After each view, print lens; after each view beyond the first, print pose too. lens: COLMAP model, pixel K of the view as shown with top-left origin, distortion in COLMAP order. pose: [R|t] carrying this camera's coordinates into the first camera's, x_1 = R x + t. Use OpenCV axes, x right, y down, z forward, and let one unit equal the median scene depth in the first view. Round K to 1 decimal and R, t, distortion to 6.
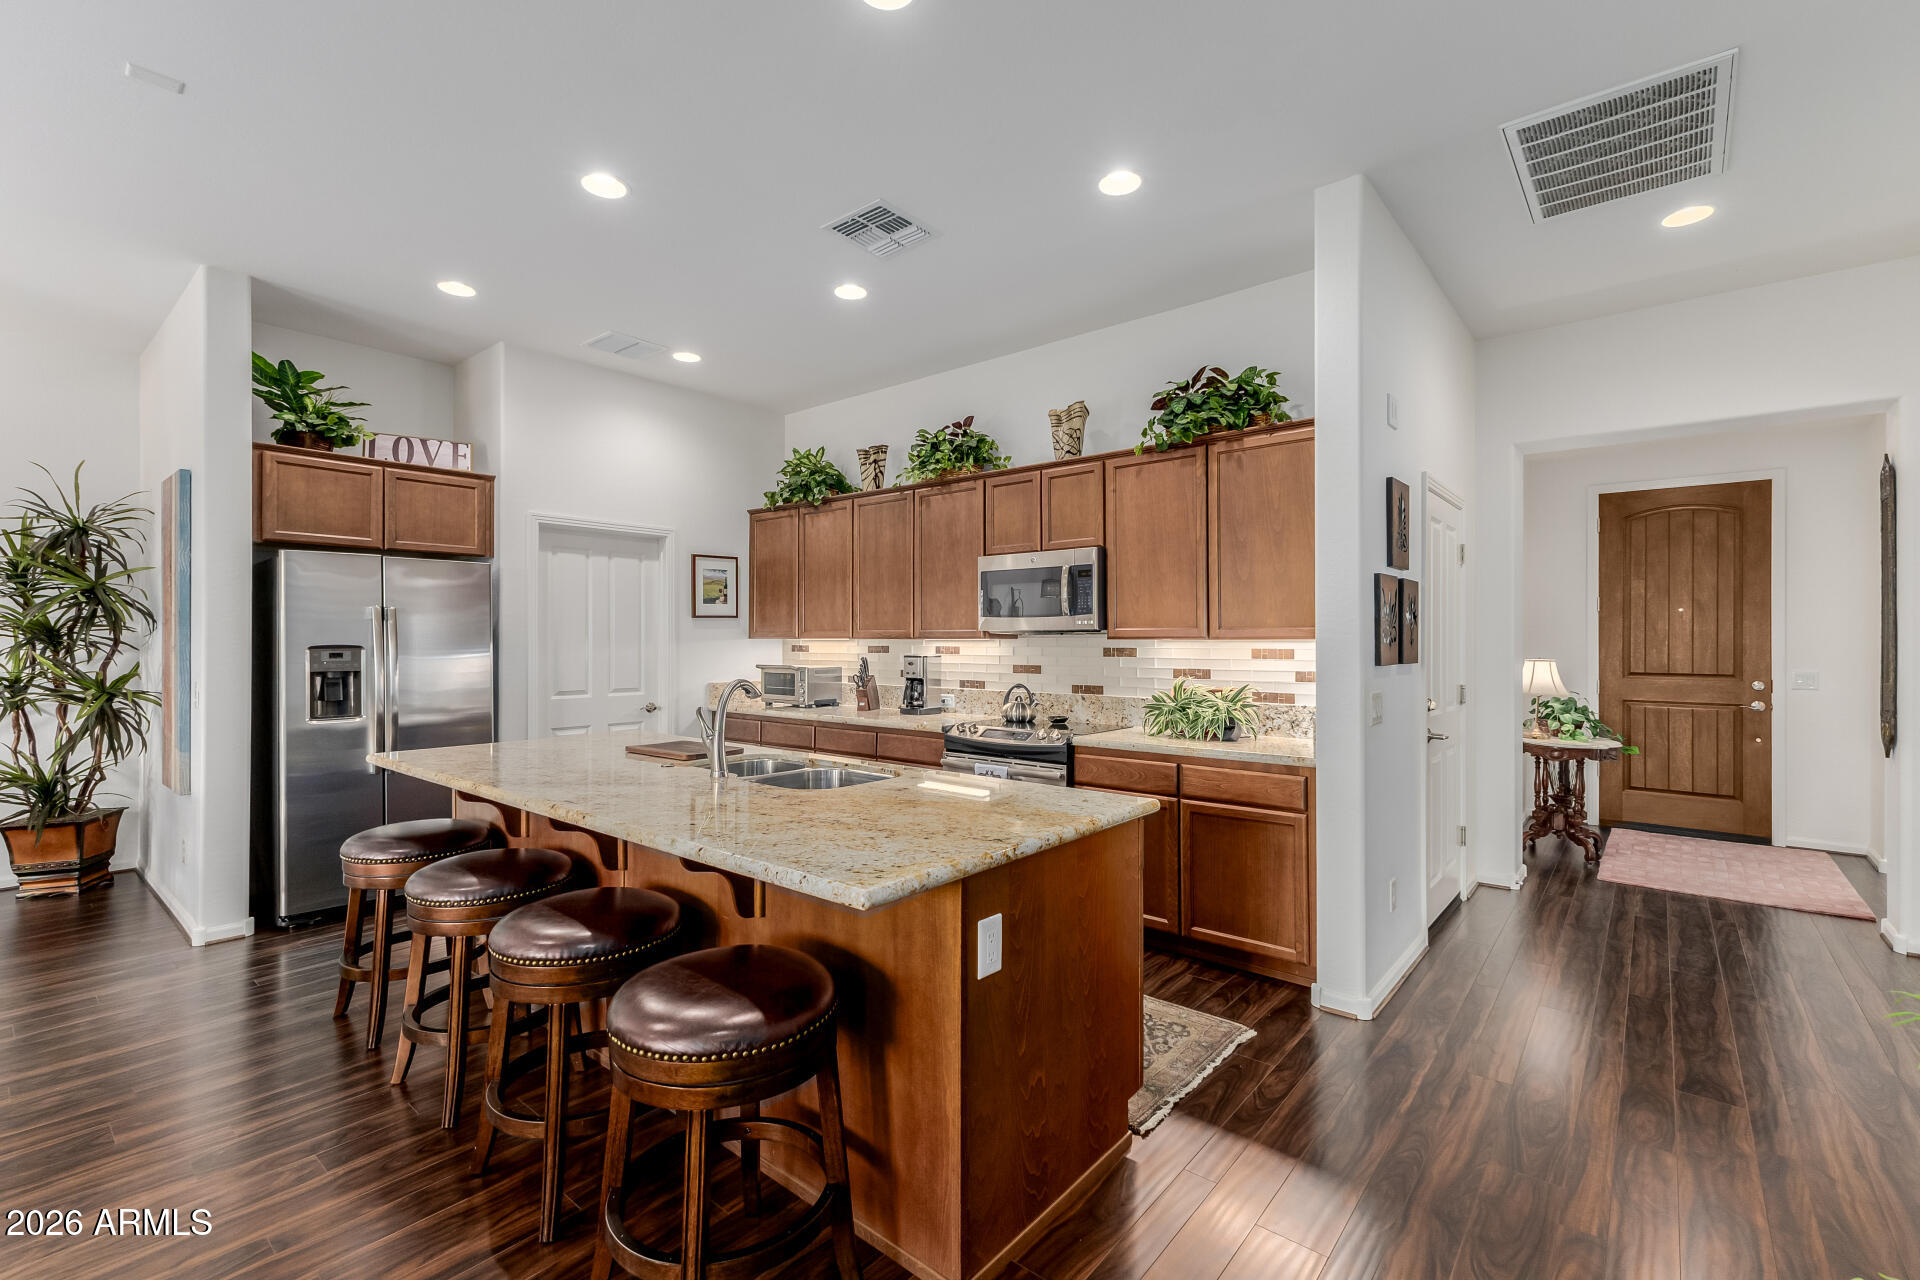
lens RADIAL K [[835.3, 0, 965.4], [0, 835.3, 640.3], [0, 0, 1]] dist [0.011453, -0.001775]
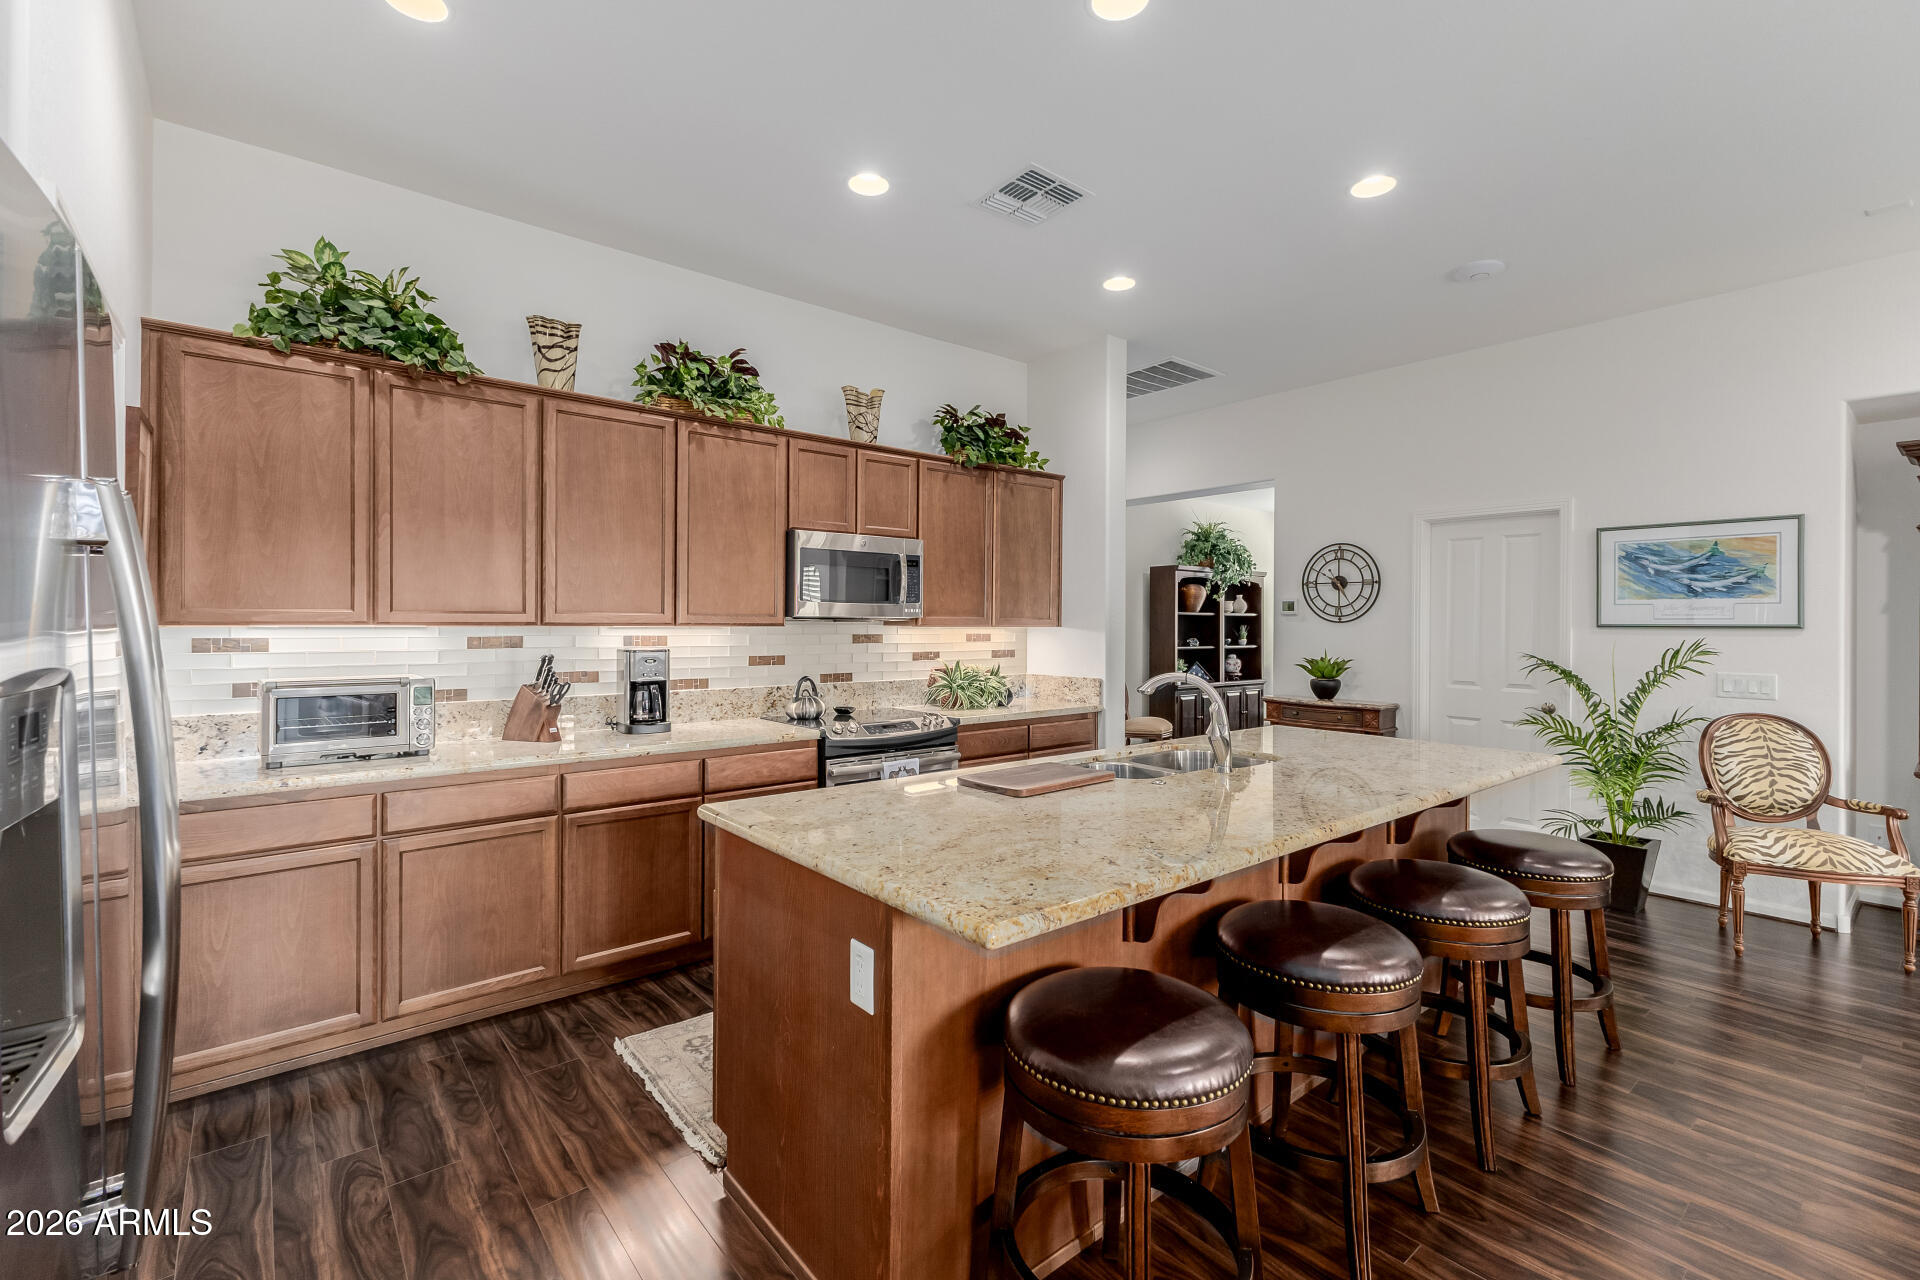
lens RADIAL K [[835.3, 0, 966.3], [0, 835.3, 626.9], [0, 0, 1]] dist [0.011453, -0.001775]
pose [[0.178937, -0.007052, 0.983835, -0.783879], [-0.006058, 0.999947, 0.008269, -0.009369], [-0.983842, -0.007440, 0.178884, 0.673189]]
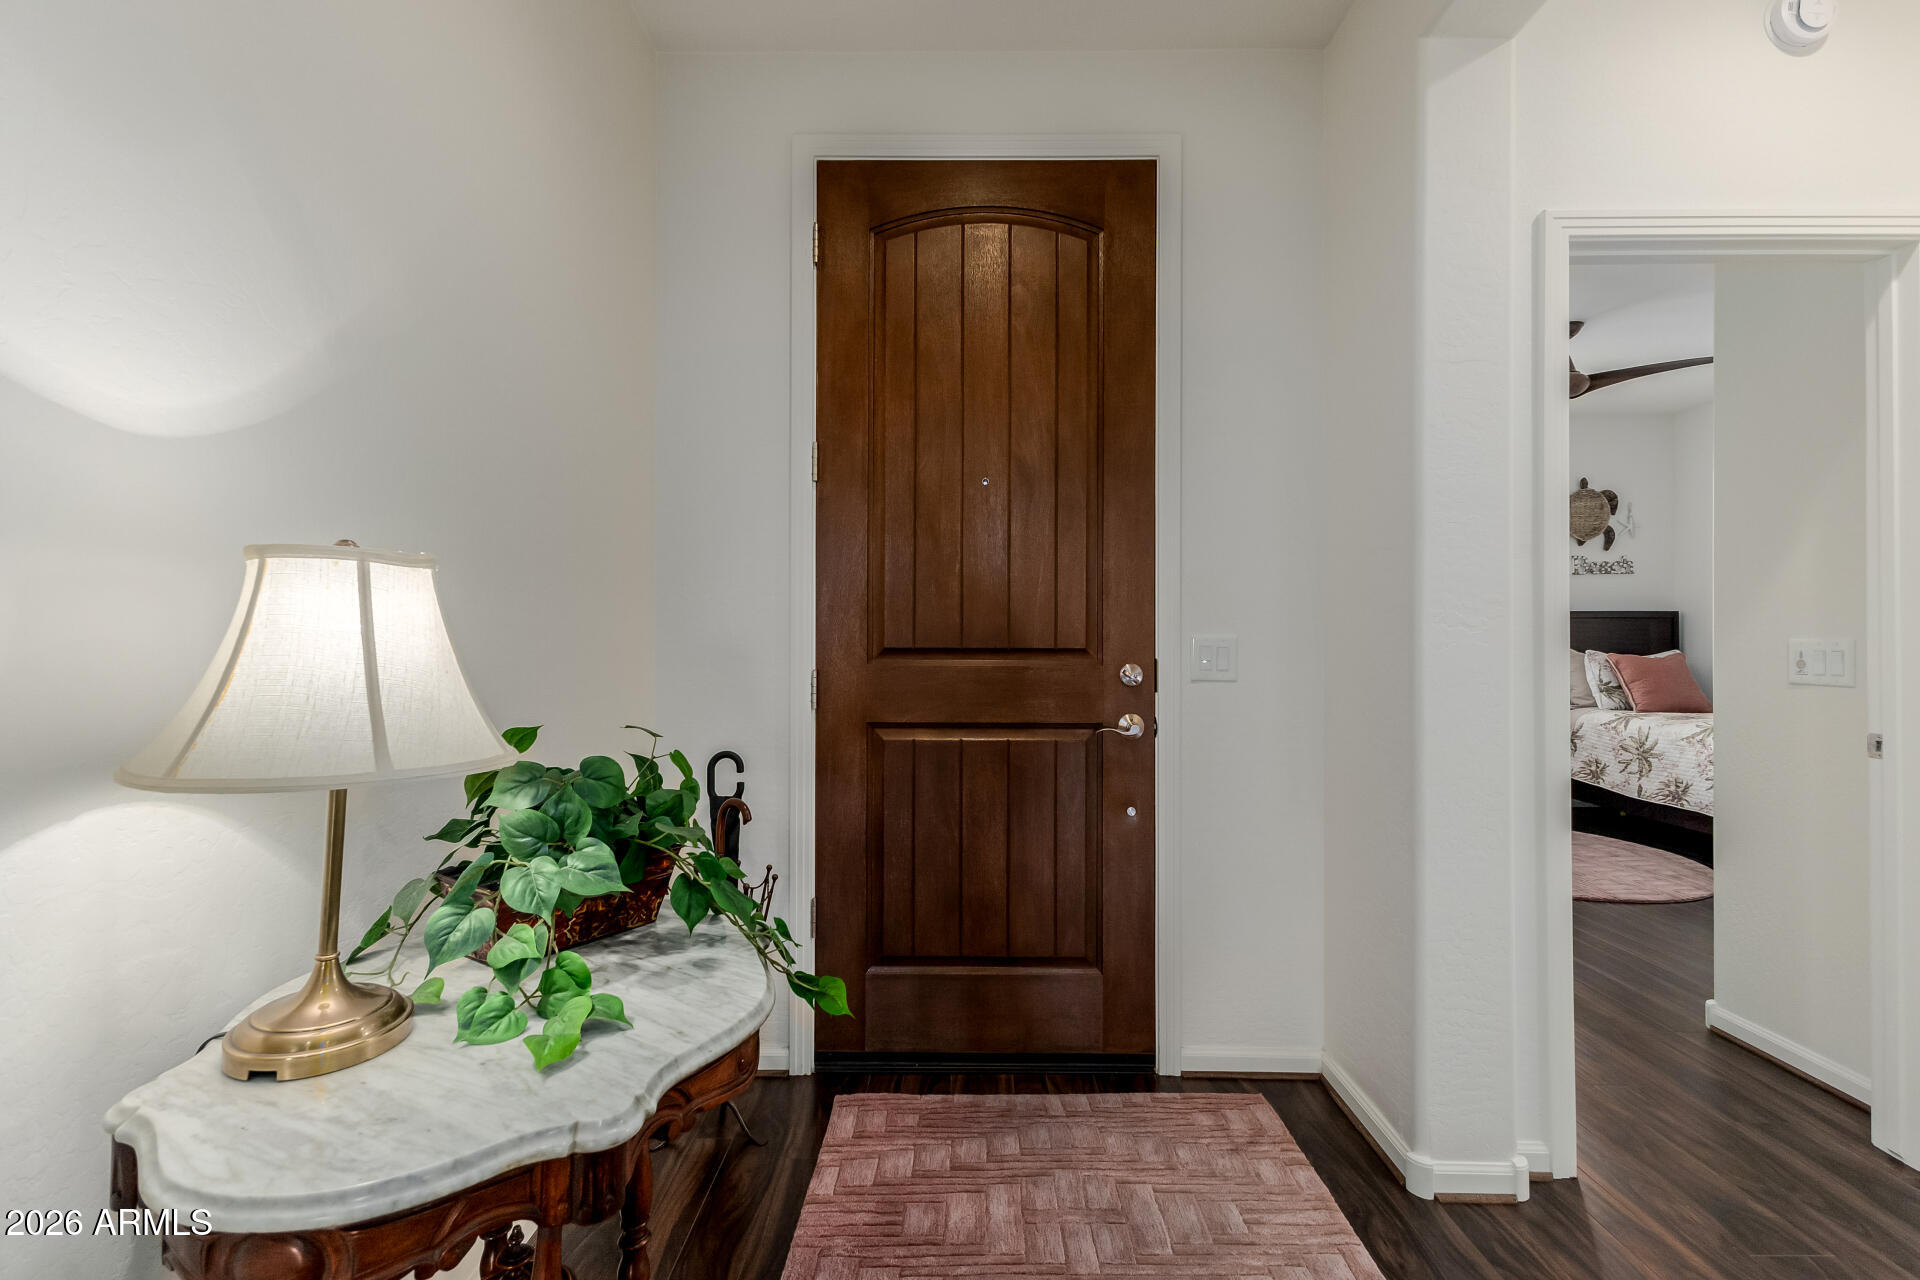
lens RADIAL K [[835.3, 0, 969.1], [0, 835.3, 635.1], [0, 0, 1]] dist [0.011453, -0.001775]
pose [[0.768488, 0.004556, 0.639848, 0.778163], [-0.001103, 0.999983, -0.005796, 0.046276], [-0.639863, 0.003748, 0.768480, 0.922195]]
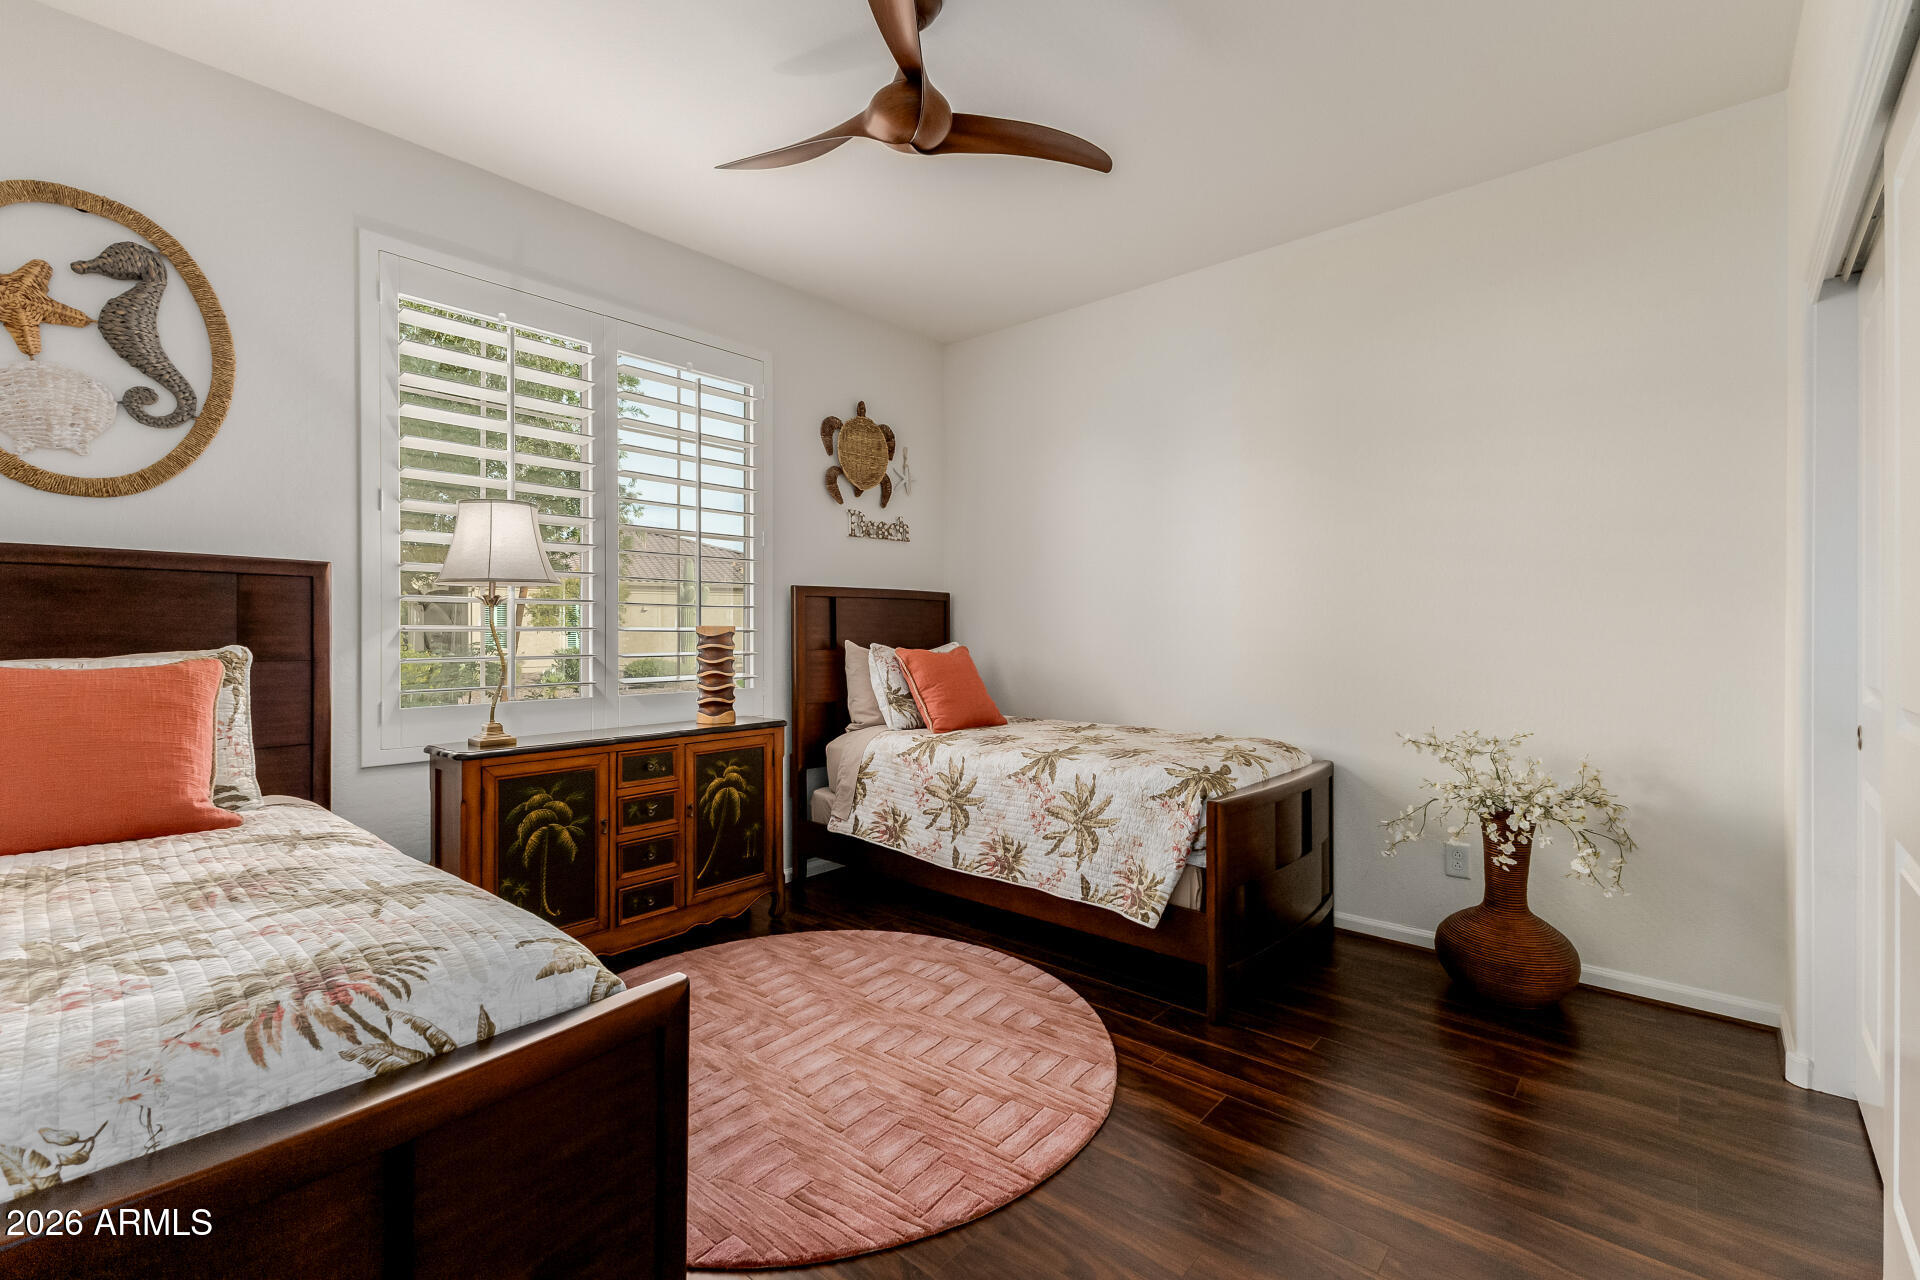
lens RADIAL K [[835.3, 0, 962.4], [0, 835.3, 630.8], [0, 0, 1]] dist [0.011453, -0.001775]
pose [[0.020976, -0.003142, 0.999775, 1.039911], [-0.002949, 0.999991, 0.003204, 0.045424], [-0.999776, -0.003015, 0.020967, 1.027706]]
